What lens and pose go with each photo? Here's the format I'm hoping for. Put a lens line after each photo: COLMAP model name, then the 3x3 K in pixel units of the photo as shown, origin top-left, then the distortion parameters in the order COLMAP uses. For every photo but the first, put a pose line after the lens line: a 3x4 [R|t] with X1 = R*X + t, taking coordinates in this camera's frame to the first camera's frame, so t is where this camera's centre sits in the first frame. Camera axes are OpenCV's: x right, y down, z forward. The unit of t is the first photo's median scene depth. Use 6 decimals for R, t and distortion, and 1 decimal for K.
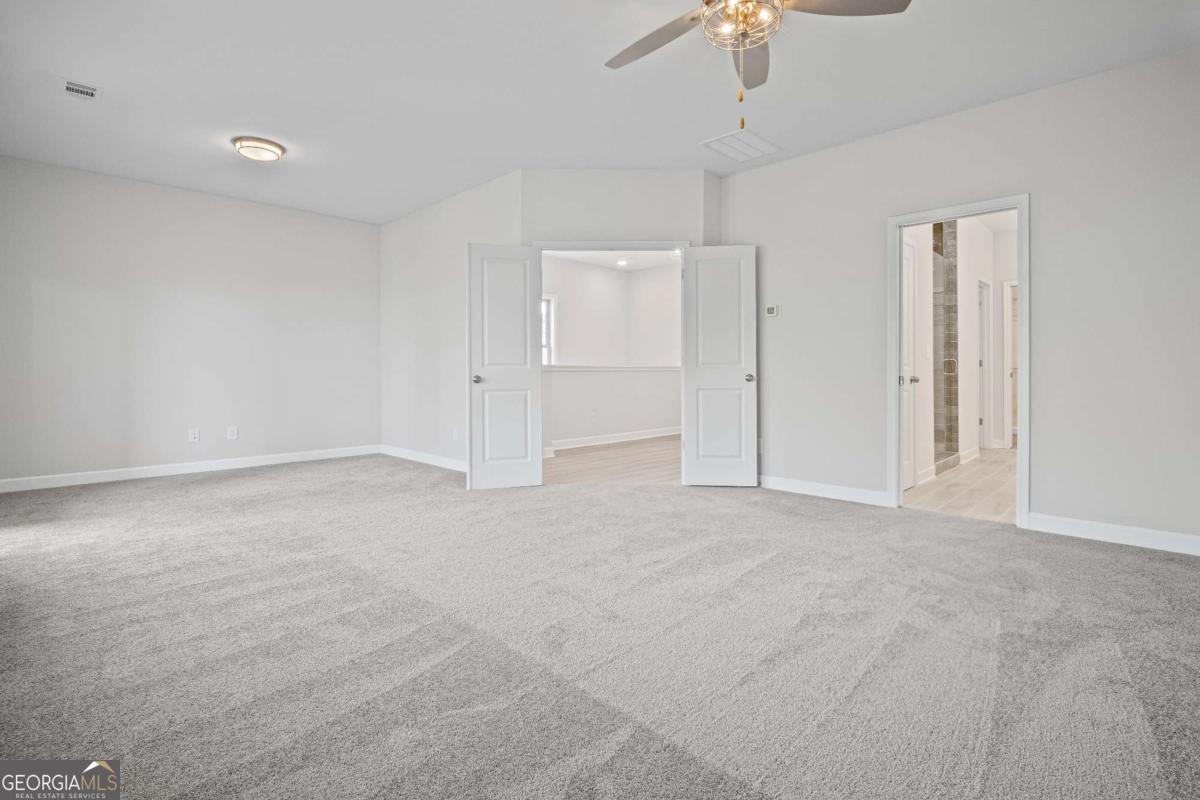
lens RADIAL K [[549.5, 0, 586.4], [0, 549.5, 365.5], [0, 0, 1]] dist [-0.003766, -0.001179]
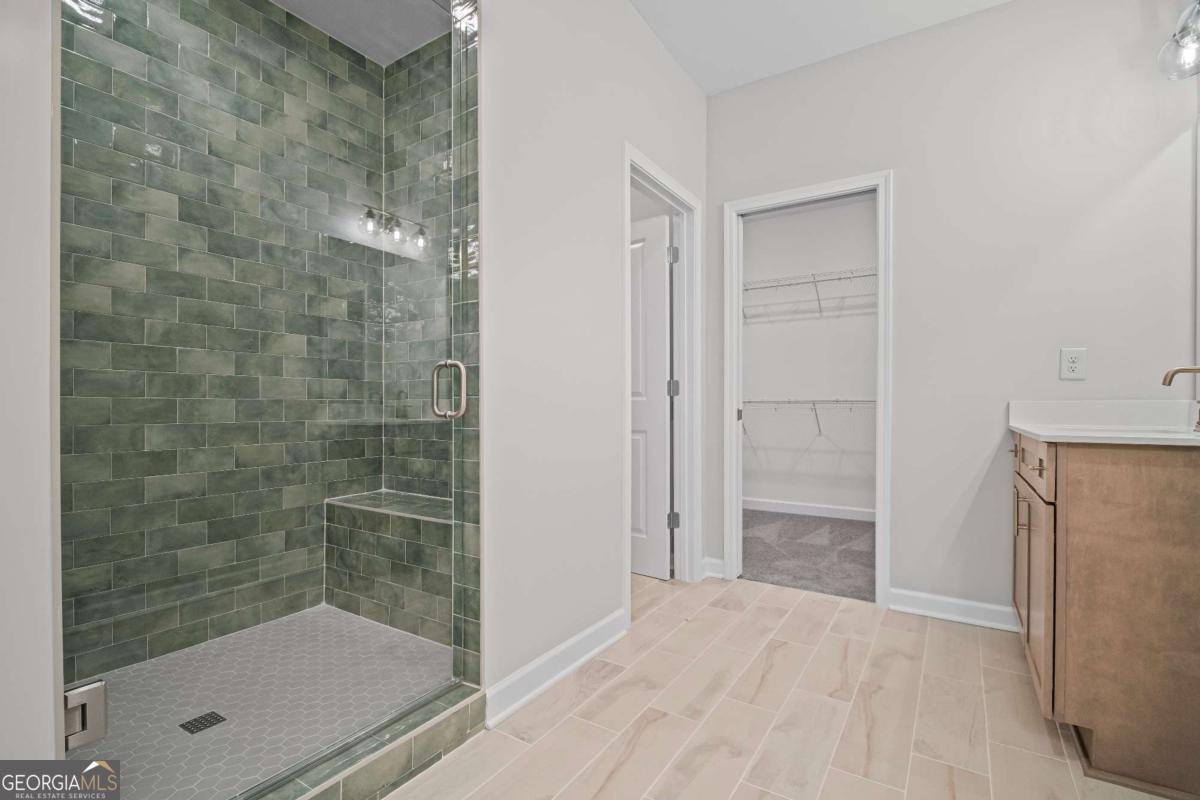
lens RADIAL K [[549.5, 0, 599.9], [0, 549.5, 405.8], [0, 0, 1]] dist [-0.003766, -0.001179]
pose [[0.974198, -0.001620, 0.225687, 0.673277], [0.000185, 0.999980, 0.006382, 0.009603], [-0.225693, -0.006176, 0.974179, 0.704570]]
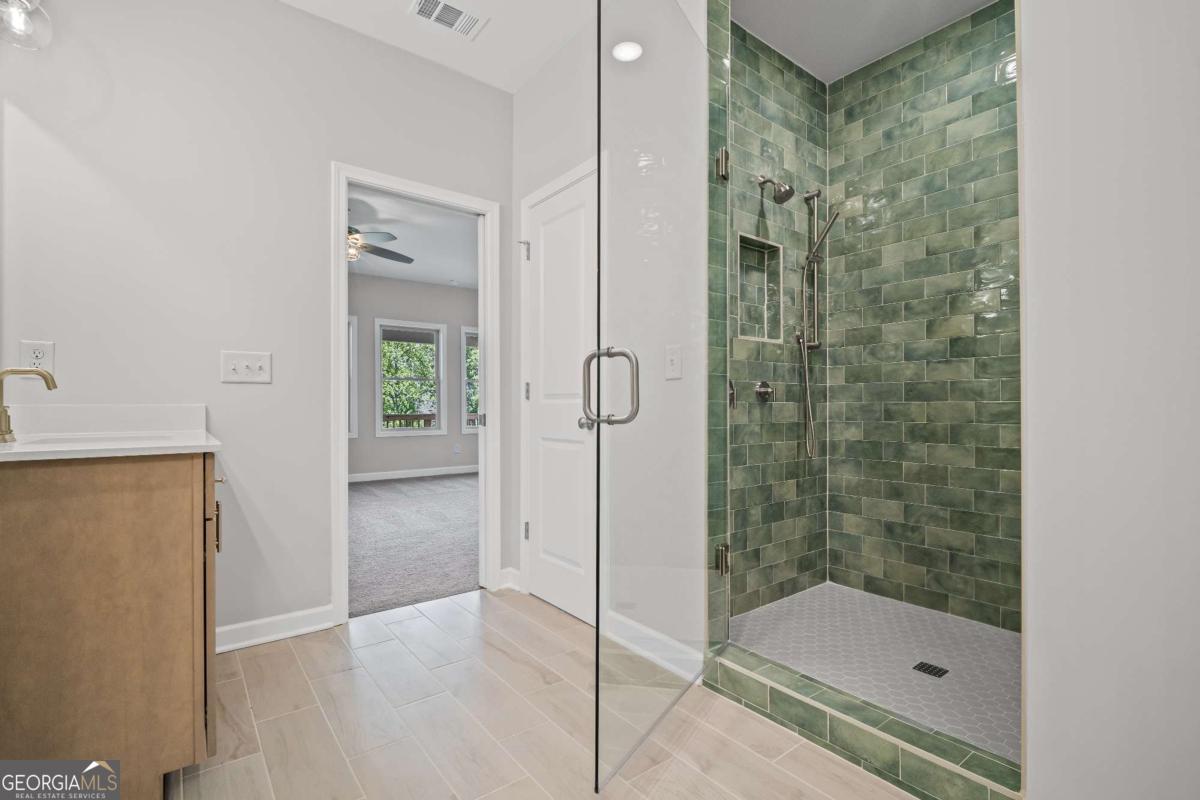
lens RADIAL K [[549.5, 0, 604.4], [0, 549.5, 405.7], [0, 0, 1]] dist [-0.003766, -0.001179]
pose [[-0.107775, -0.009128, -0.994133, 0.916385], [0.000535, 0.999957, -0.009239, 0.013605], [0.994175, -0.001528, -0.107766, 0.871423]]
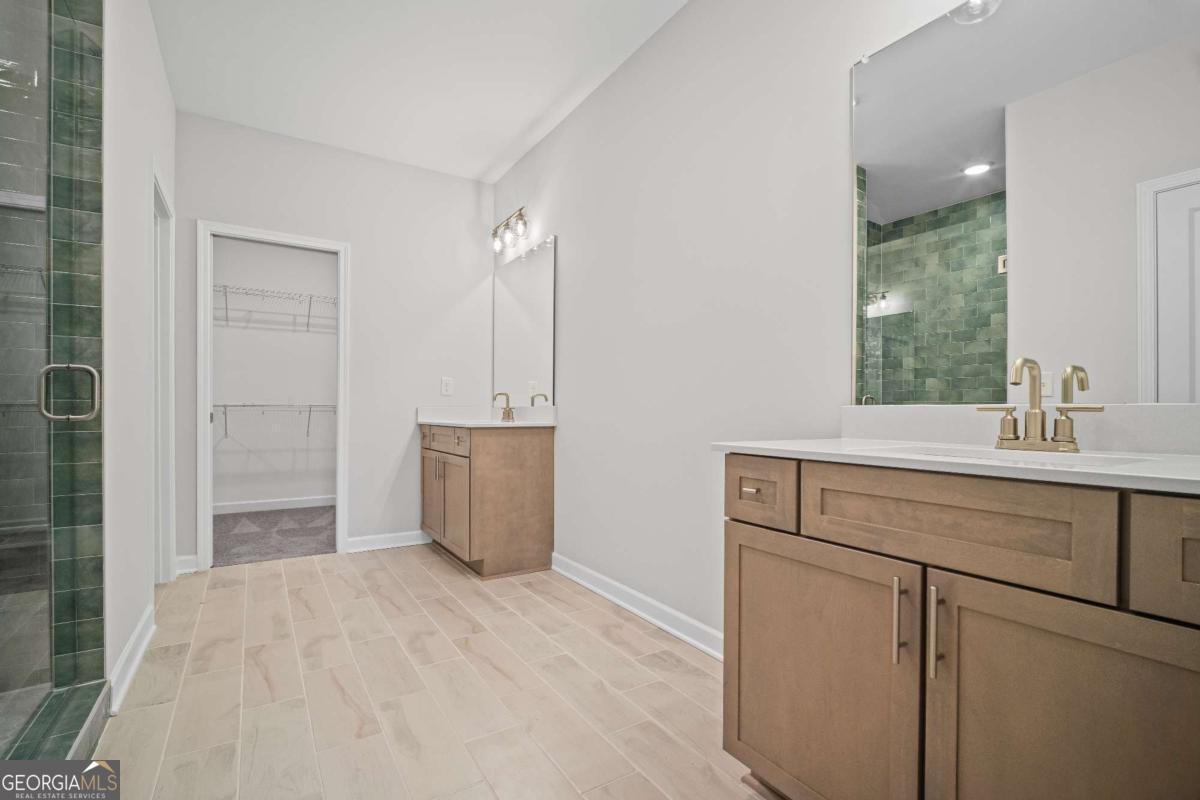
lens RADIAL K [[549.5, 0, 600.5], [0, 549.5, 409.8], [0, 0, 1]] dist [-0.003766, -0.001179]
pose [[0.201154, -0.000263, 0.979560, 0.439864], [-0.008394, 0.999963, 0.001992, 0.008864], [-0.979524, -0.008623, 0.201144, 0.673751]]
